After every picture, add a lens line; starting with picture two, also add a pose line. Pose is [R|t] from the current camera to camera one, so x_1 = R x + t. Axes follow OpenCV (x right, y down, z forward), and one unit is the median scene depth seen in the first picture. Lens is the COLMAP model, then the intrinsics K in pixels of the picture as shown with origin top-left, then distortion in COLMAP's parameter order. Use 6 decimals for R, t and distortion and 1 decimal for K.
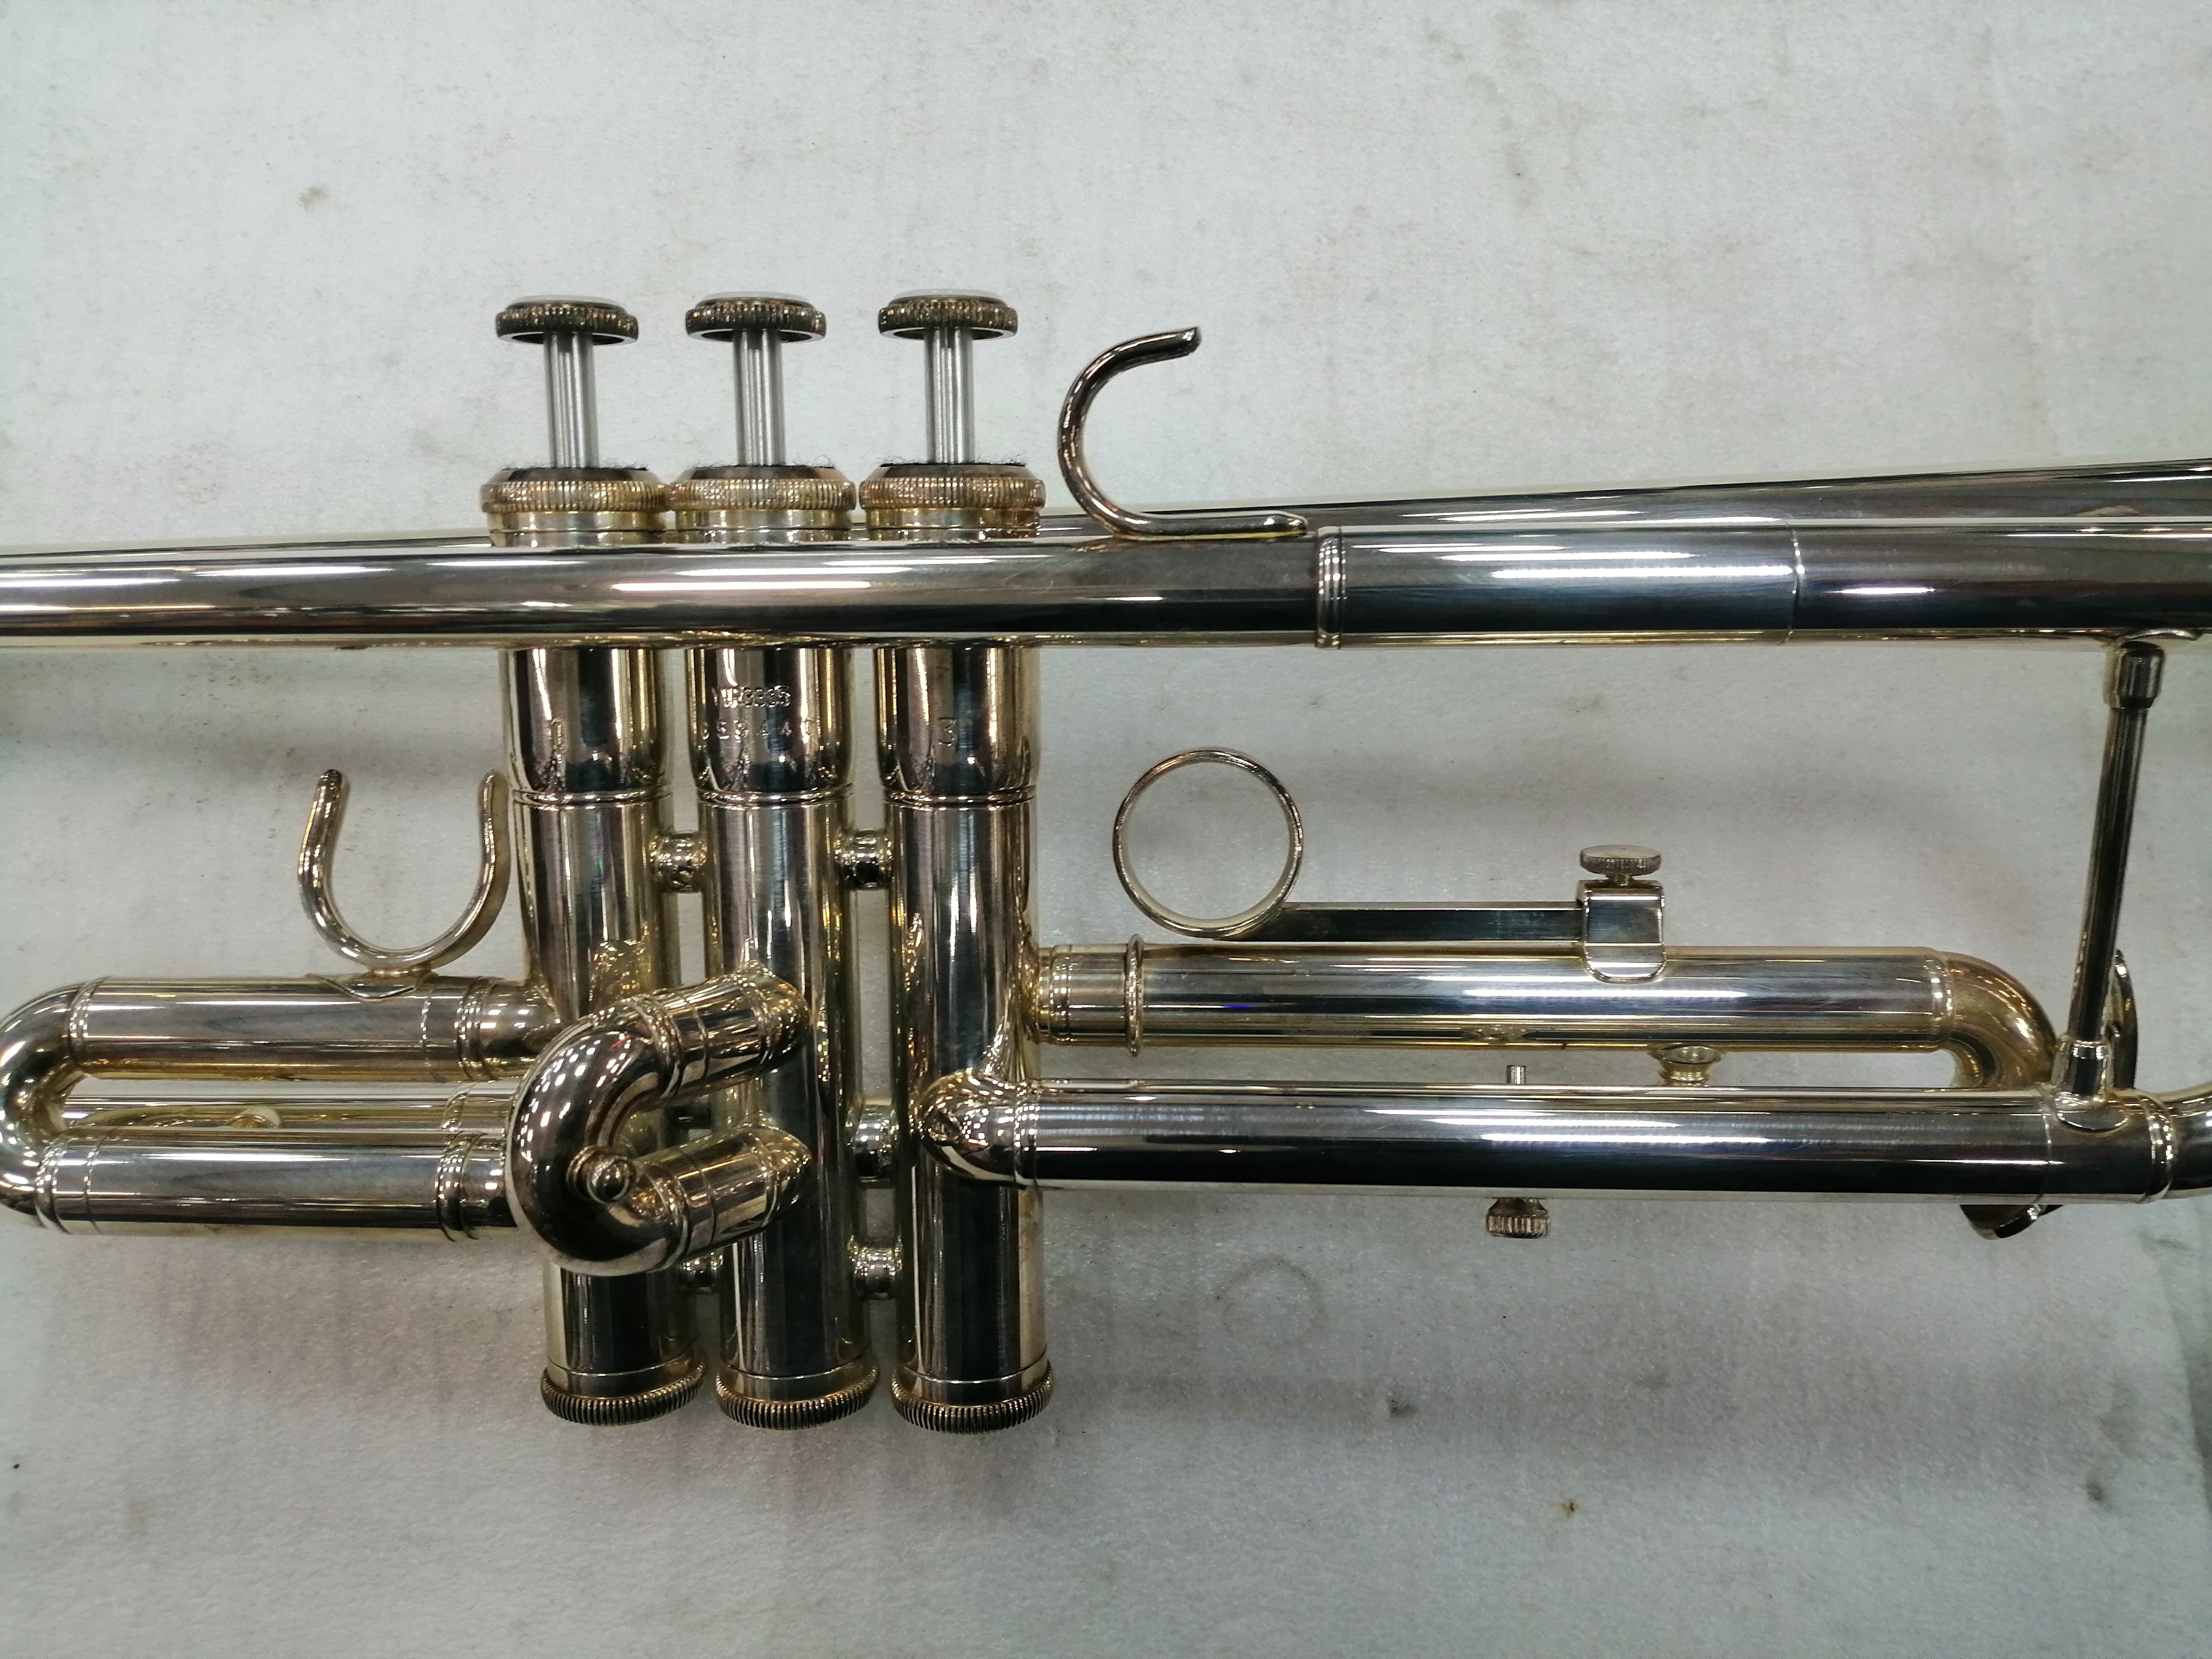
lens RADIAL K [[1799.4, 0, 1105.2], [0, 1799.4, 793.4], [0, 0, 1]] dist [-0.001672, -0.009432]
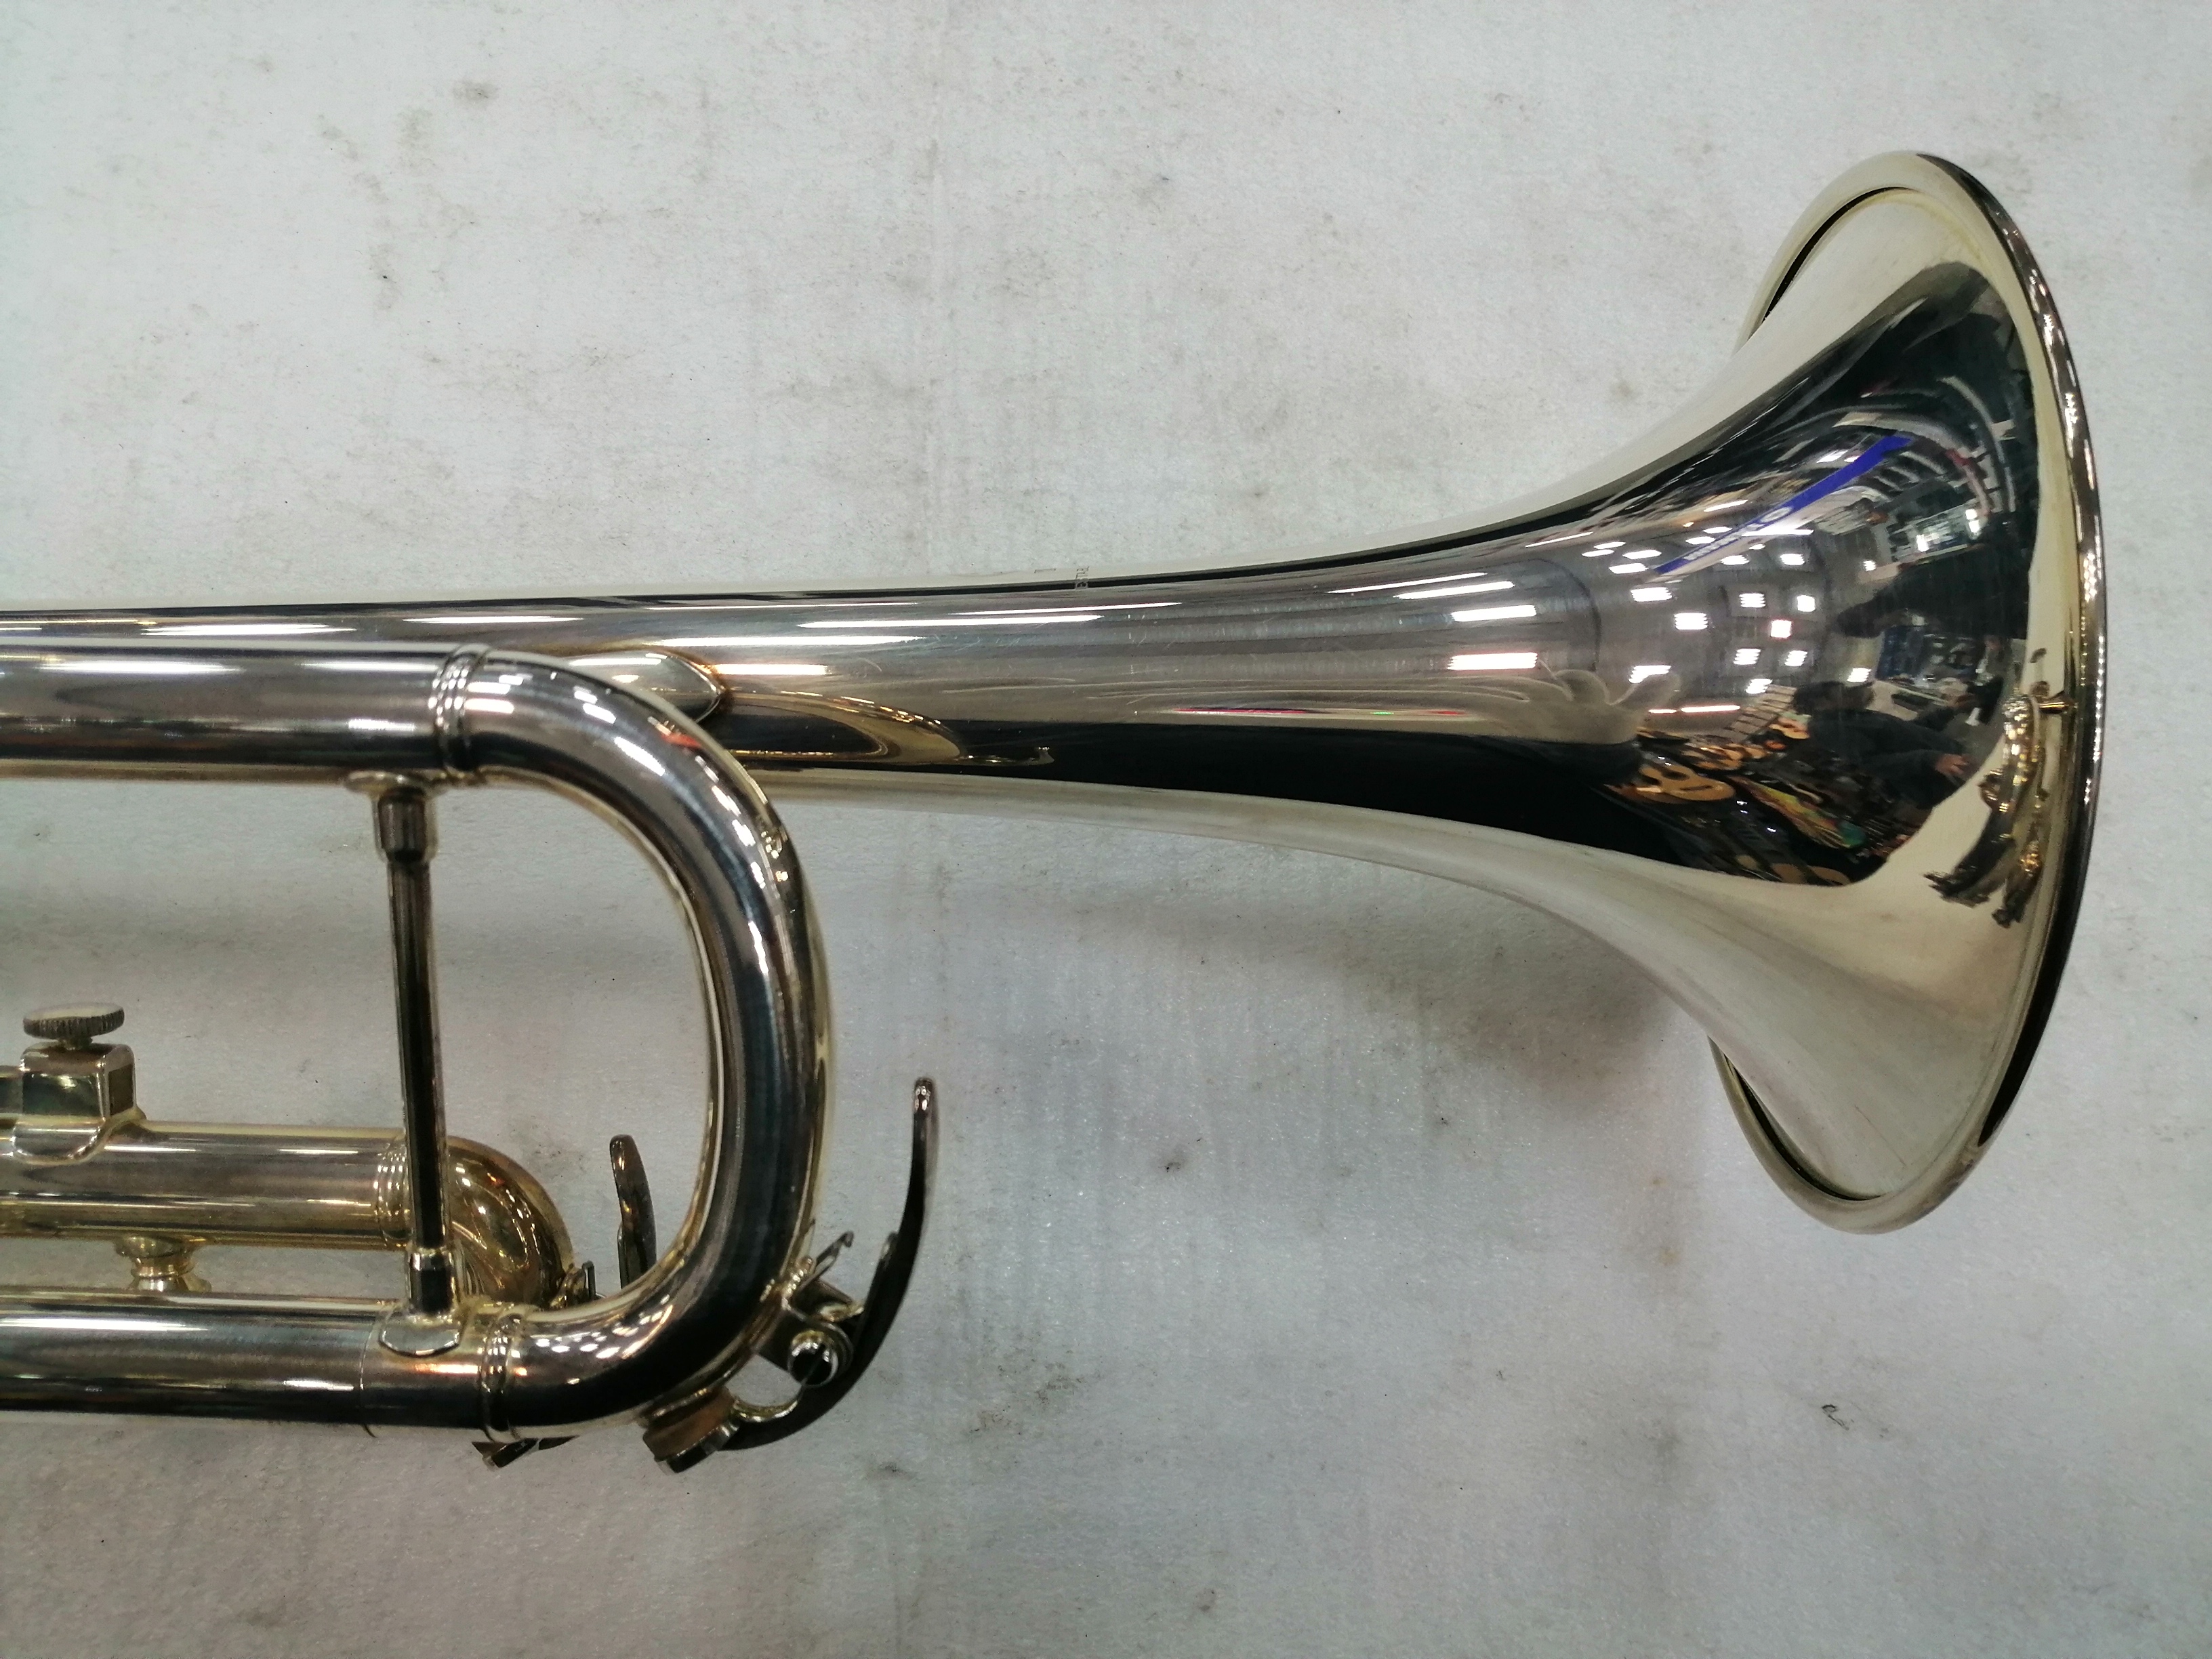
lens RADIAL K [[1799.4, 0, 1105.2], [0, 1799.4, 793.4], [0, 0, 1]] dist [-0.001672, -0.009432]
pose [[0.999151, 0.026918, 0.031180, 0.568950], [-0.024464, 0.996764, -0.076575, -0.014321], [-0.033141, 0.075747, 0.996576, 0.076309]]
